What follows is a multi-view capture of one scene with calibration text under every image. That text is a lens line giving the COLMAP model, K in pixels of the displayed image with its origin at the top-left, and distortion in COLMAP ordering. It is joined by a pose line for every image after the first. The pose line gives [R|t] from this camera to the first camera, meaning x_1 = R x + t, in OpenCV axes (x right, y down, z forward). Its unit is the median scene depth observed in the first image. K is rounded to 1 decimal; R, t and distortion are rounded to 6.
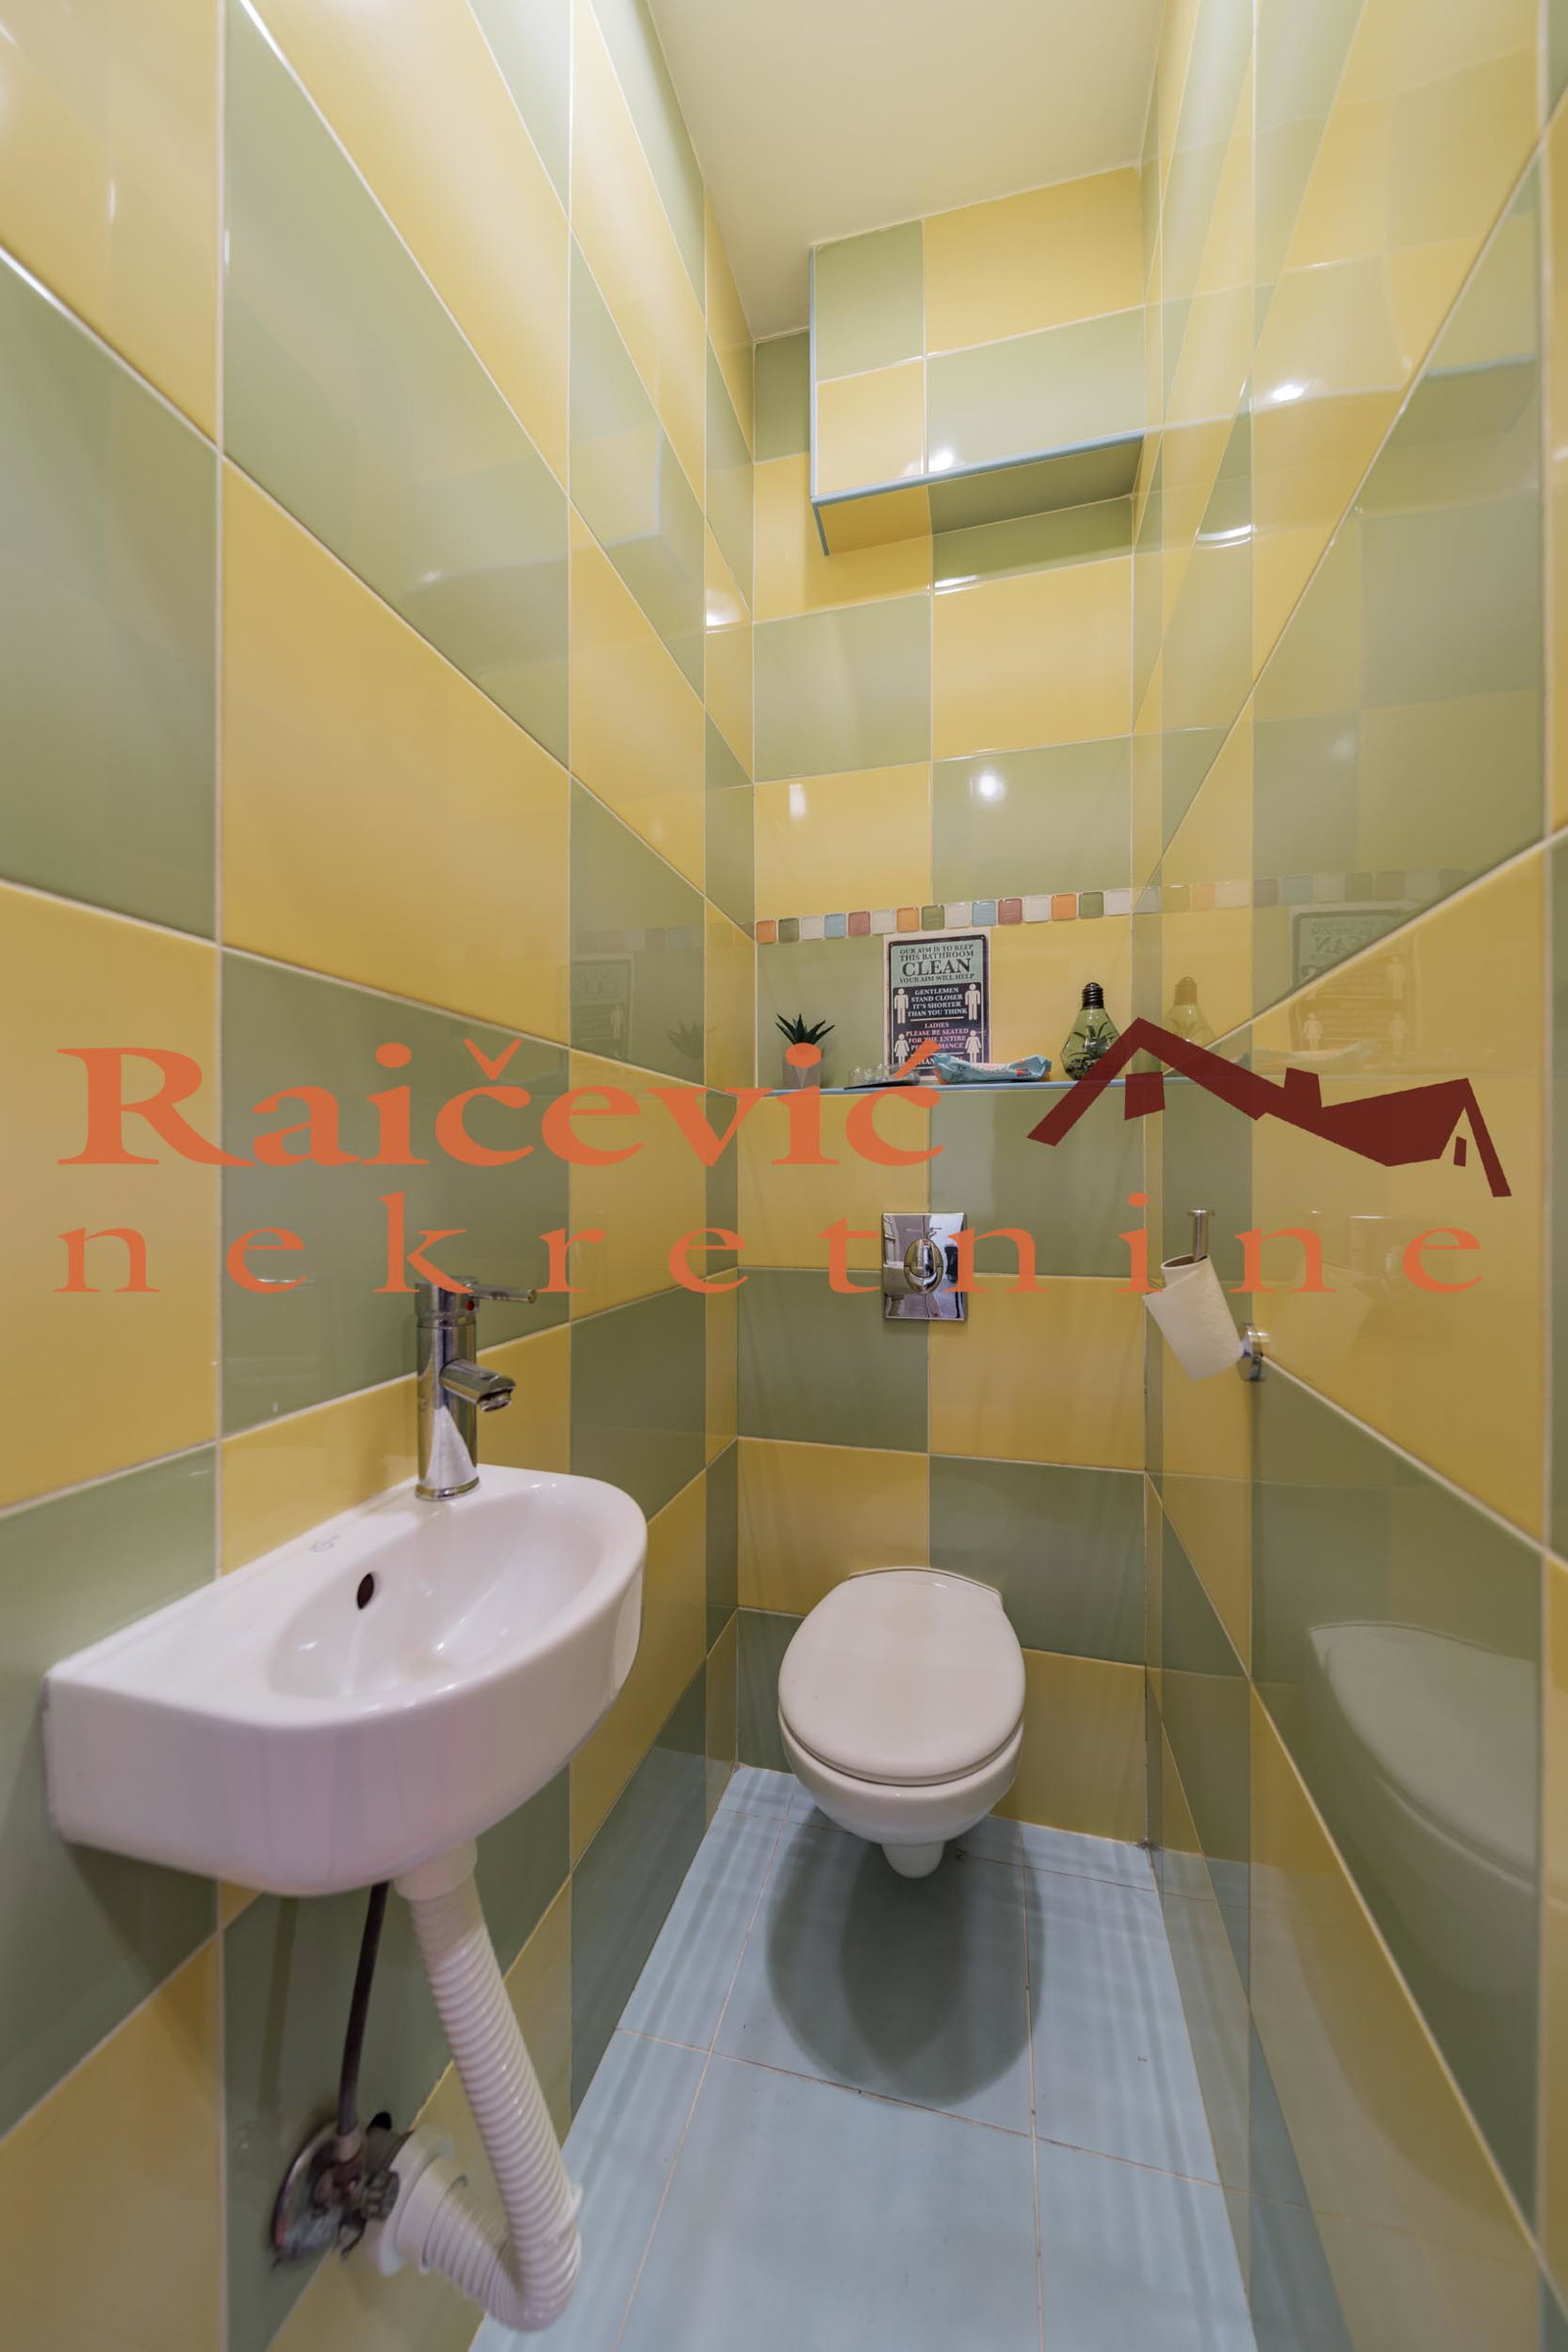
lens RADIAL K [[824.4, 0, 789.0], [0, 824.4, 1171.1], [0, 0, 1]] dist [0.001629, -0.000942]
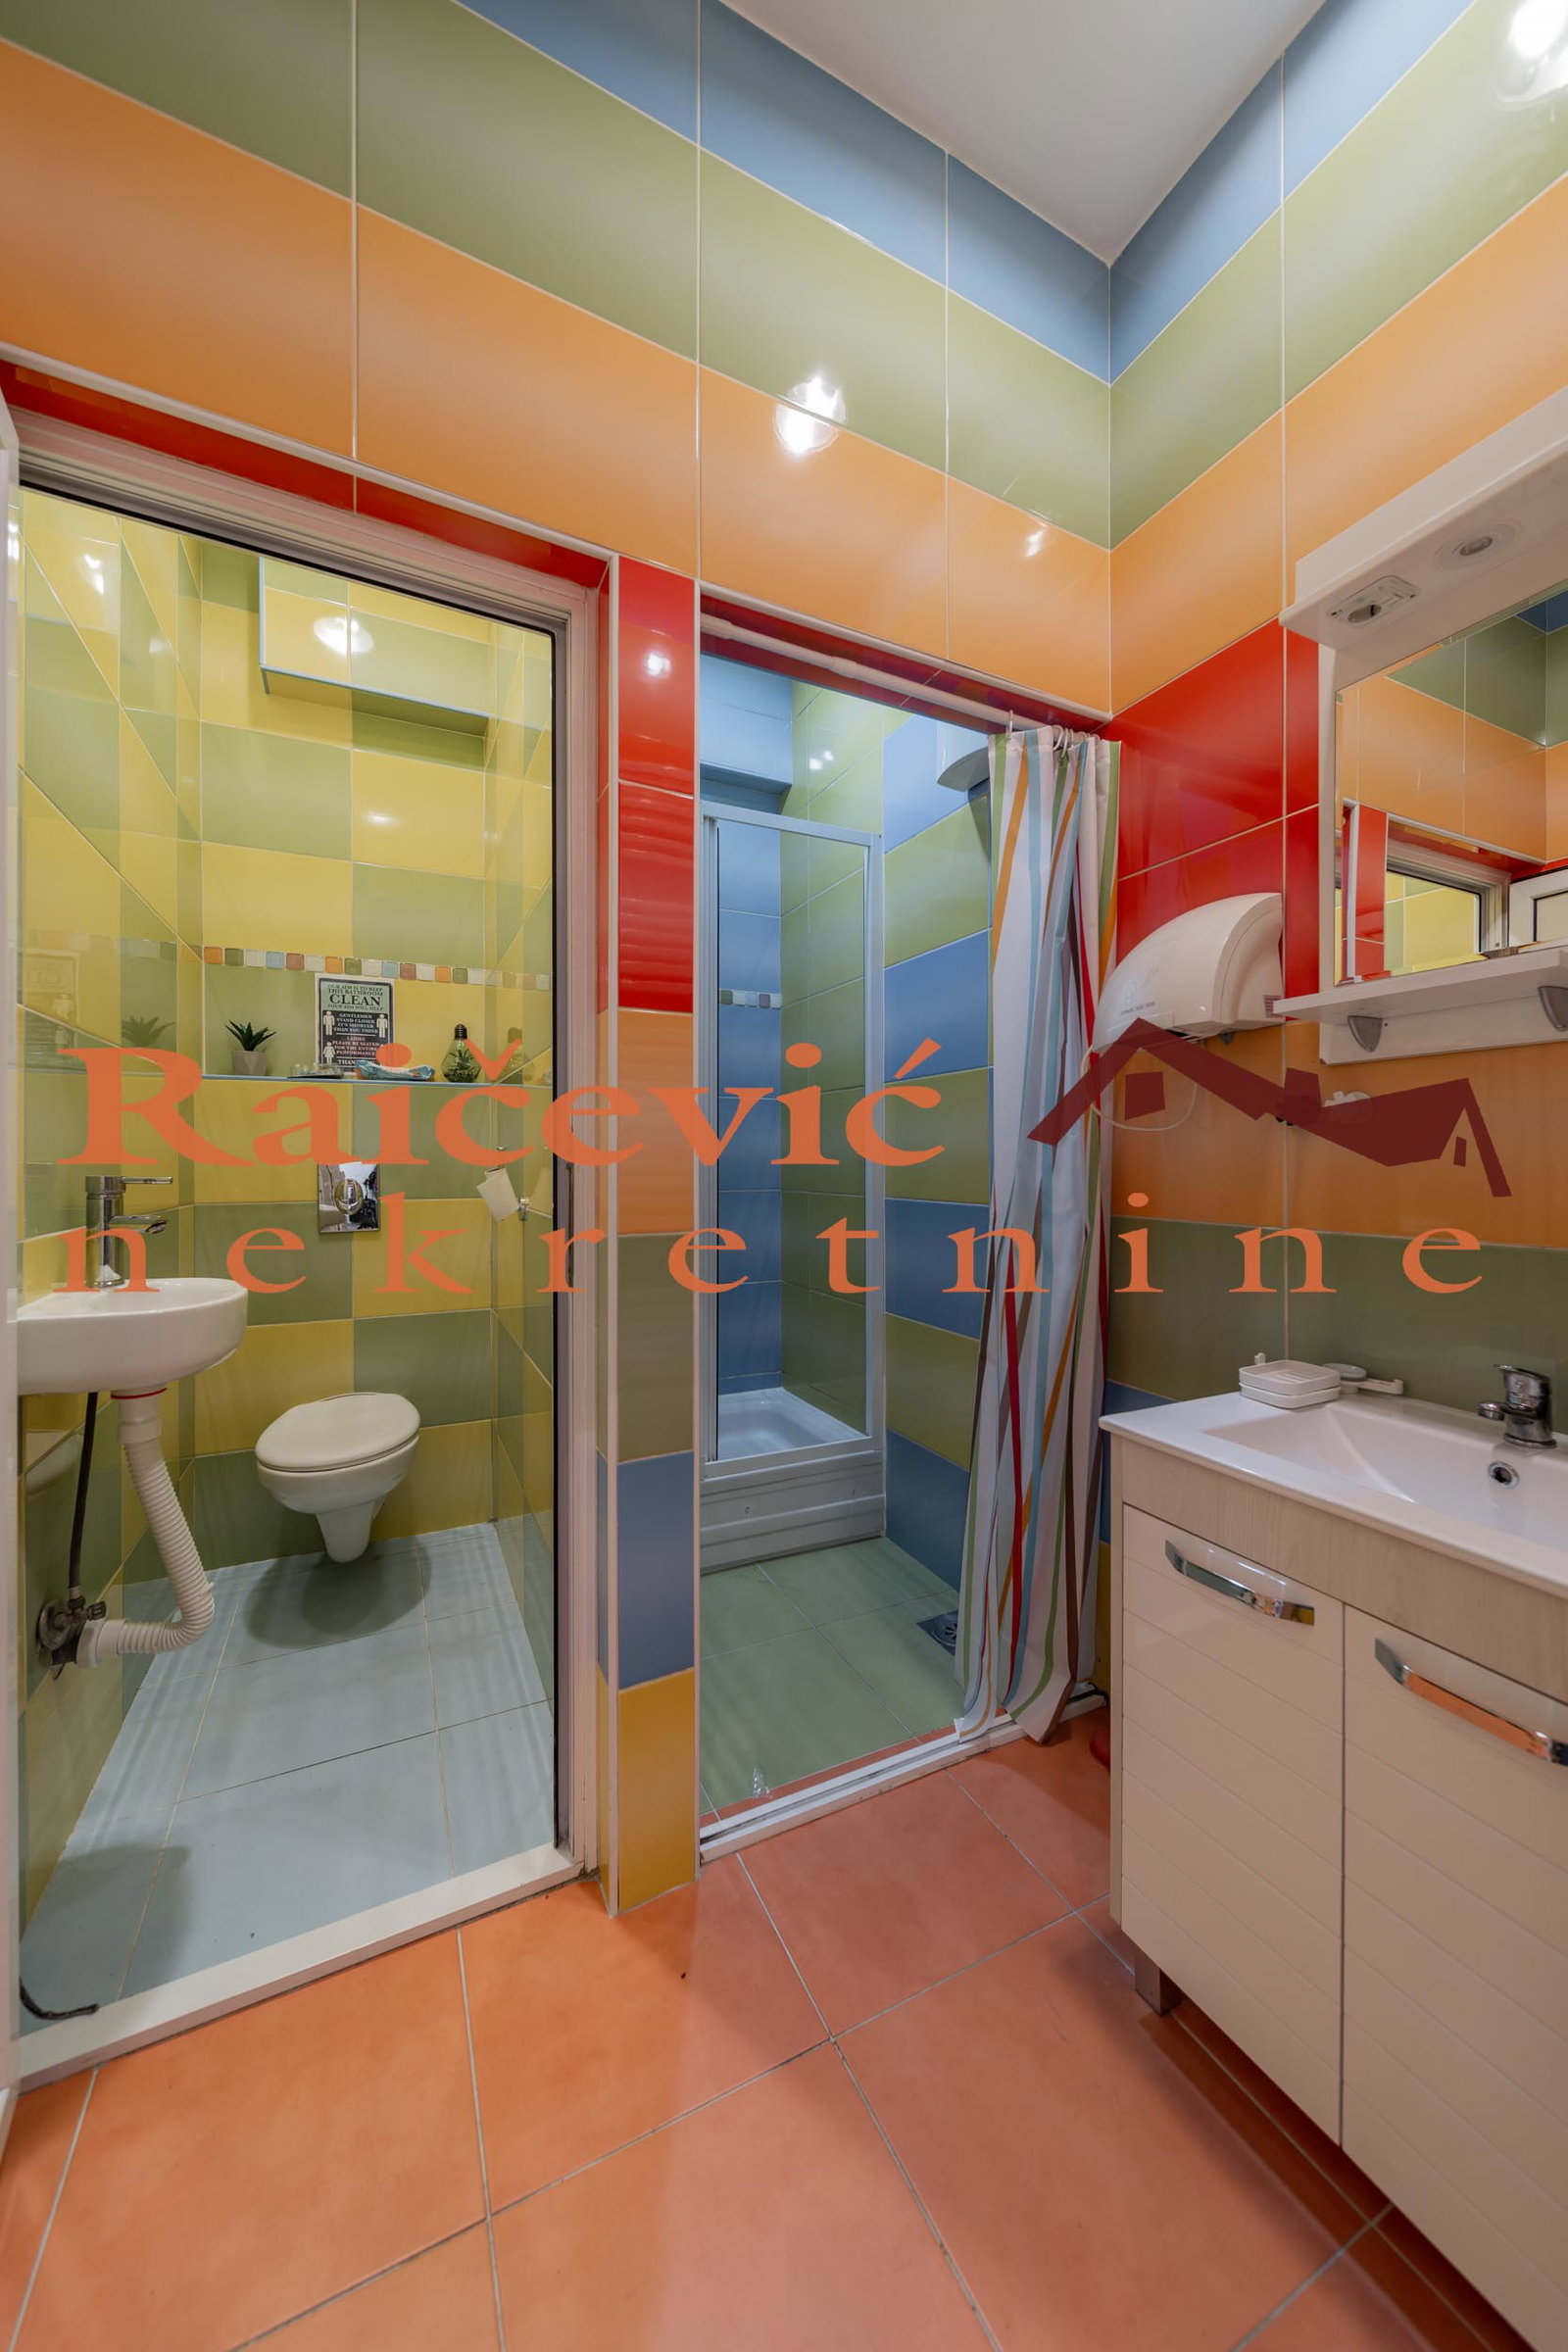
lens RADIAL K [[824.4, 0, 789.0], [0, 824.4, 1161.3], [0, 0, 1]] dist [0.001629, -0.000942]
pose [[0.758586, -0.002974, 0.651566, -0.211294], [-0.000331, 0.999988, 0.004949, 0.039962], [-0.651573, -0.003970, 0.758575, -0.684268]]
